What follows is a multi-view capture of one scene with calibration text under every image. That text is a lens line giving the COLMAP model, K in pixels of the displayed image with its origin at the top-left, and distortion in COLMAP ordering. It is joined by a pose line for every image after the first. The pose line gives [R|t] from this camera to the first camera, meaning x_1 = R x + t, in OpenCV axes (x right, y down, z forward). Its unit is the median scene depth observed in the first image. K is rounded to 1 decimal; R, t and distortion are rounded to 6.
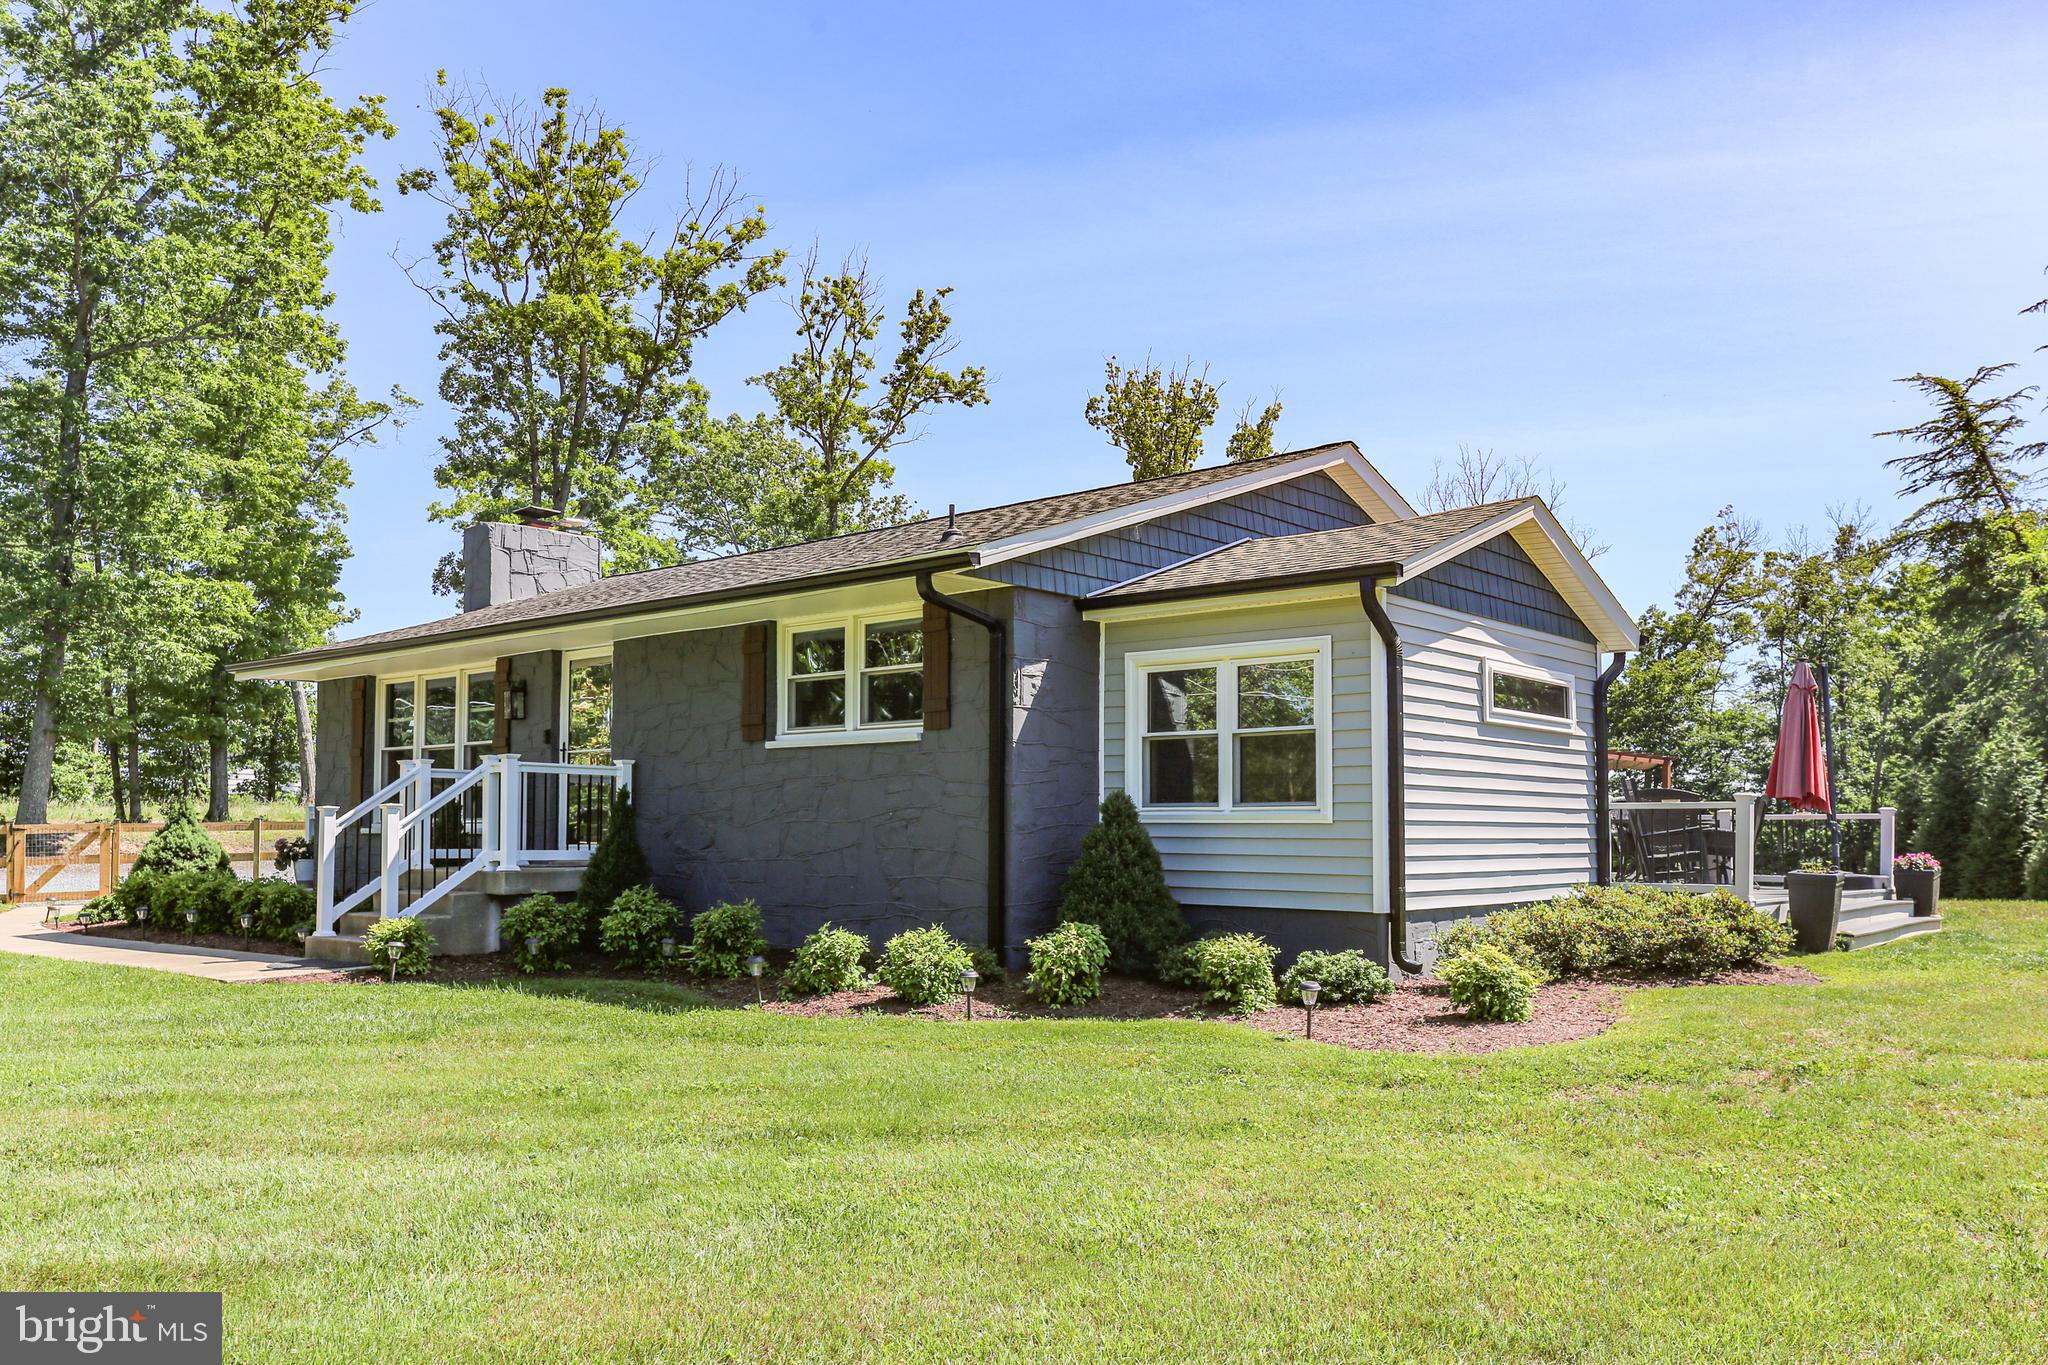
lens RADIAL K [[1549.3, 0, 1085.6], [0, 1549.3, 769.9], [0, 0, 1]] dist [0.034342, 0.000170]
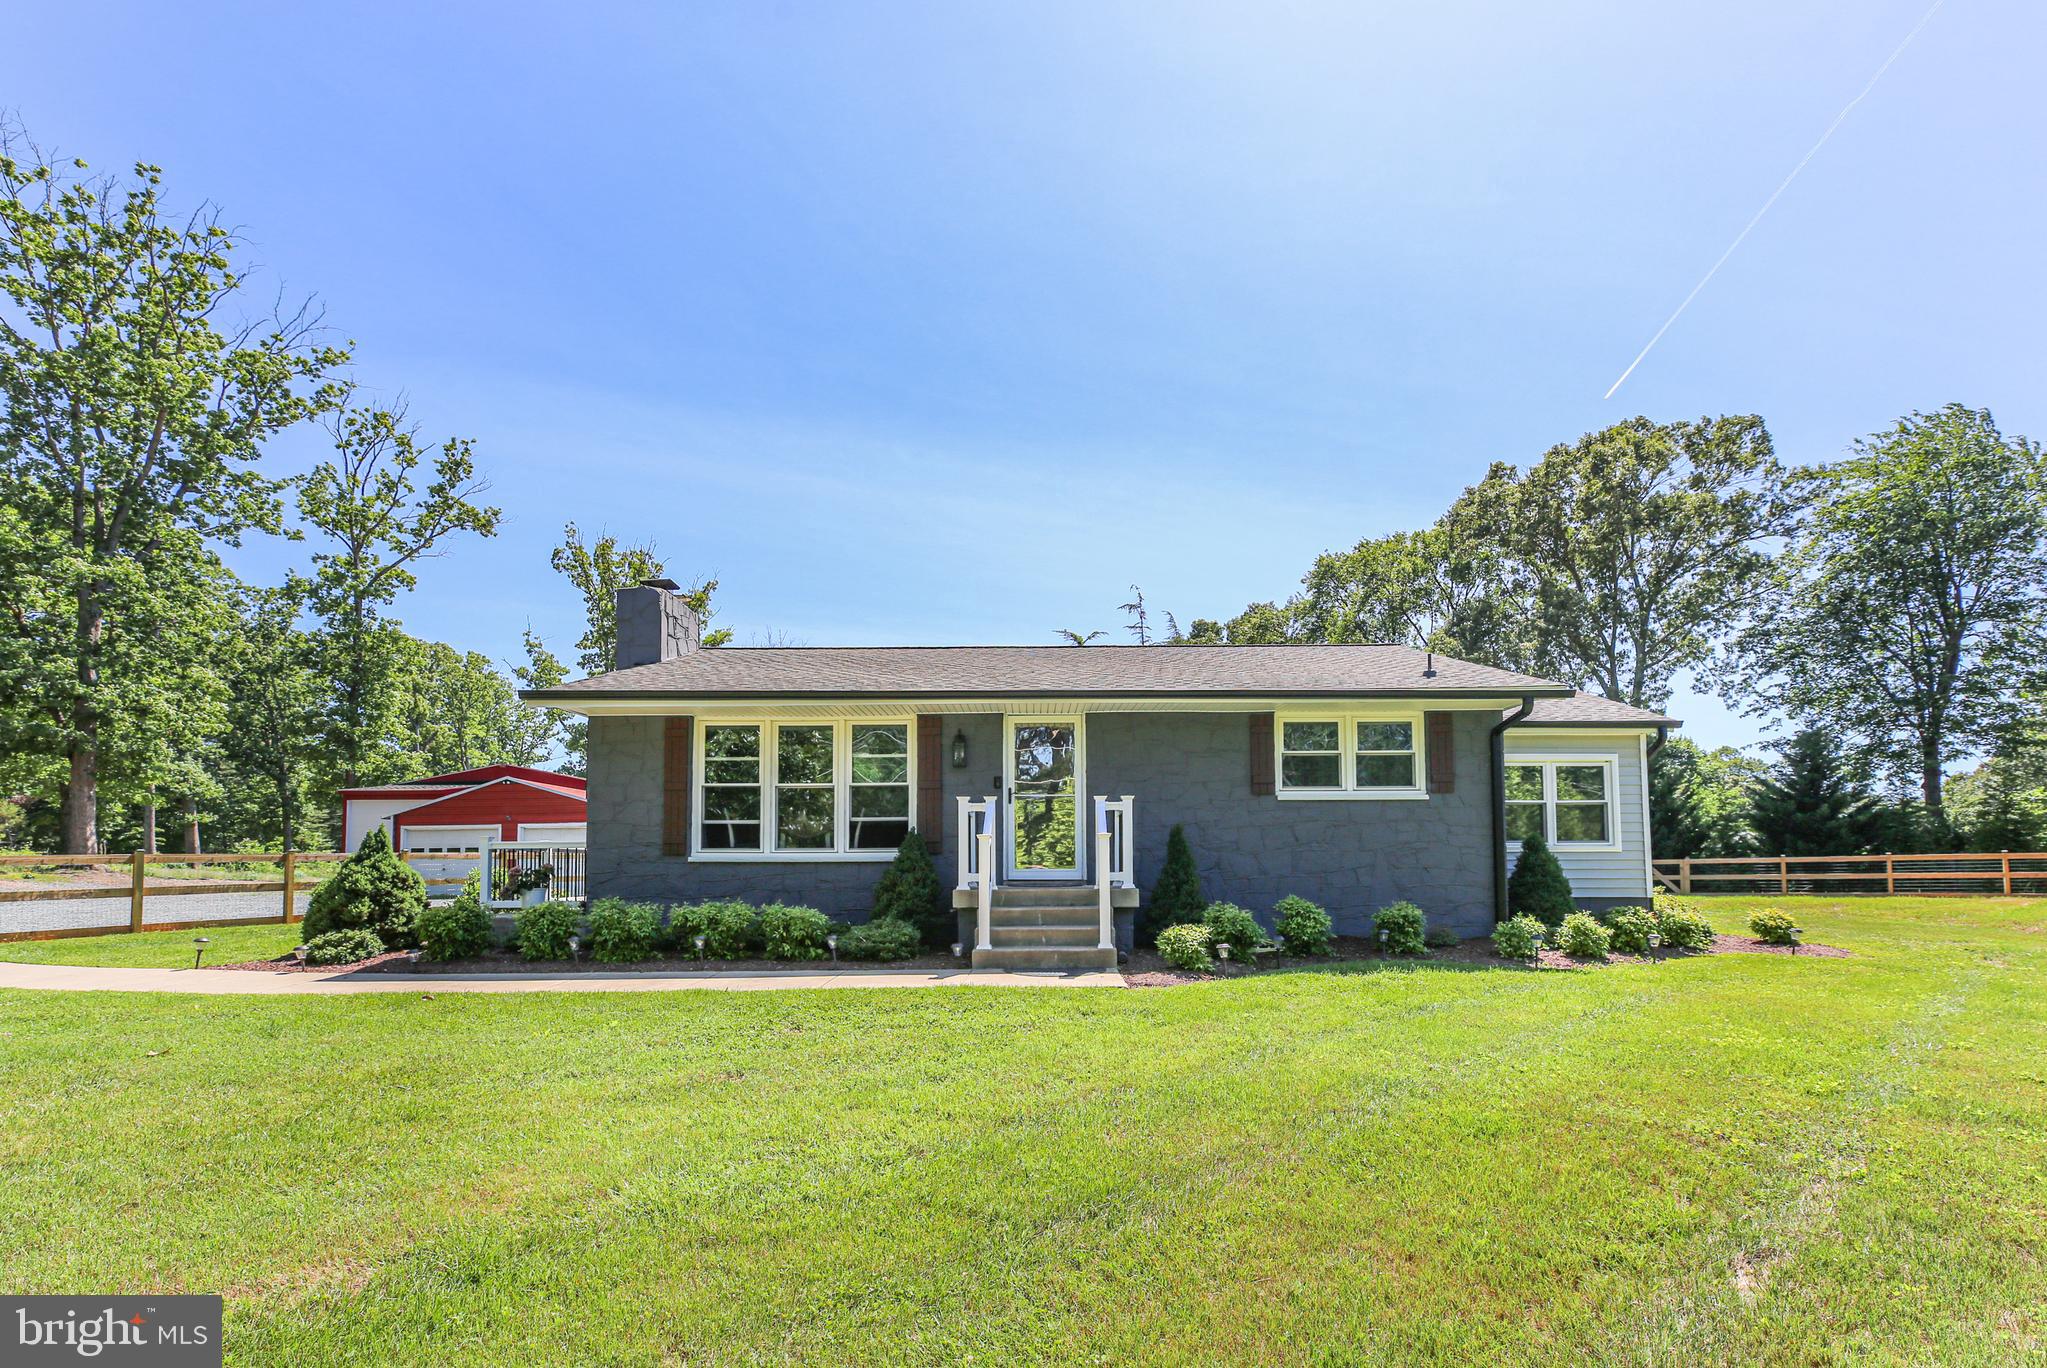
lens RADIAL K [[971.0, 0, 1030.7], [0, 971.0, 843.1], [0, 0, 1]] dist [-0.000955, 0.000200]
pose [[0.790774, 0.013591, 0.611957, -0.214952], [-0.018691, 0.999823, 0.001948, 0.006633], [-0.611823, -0.012979, 0.790888, 0.096345]]
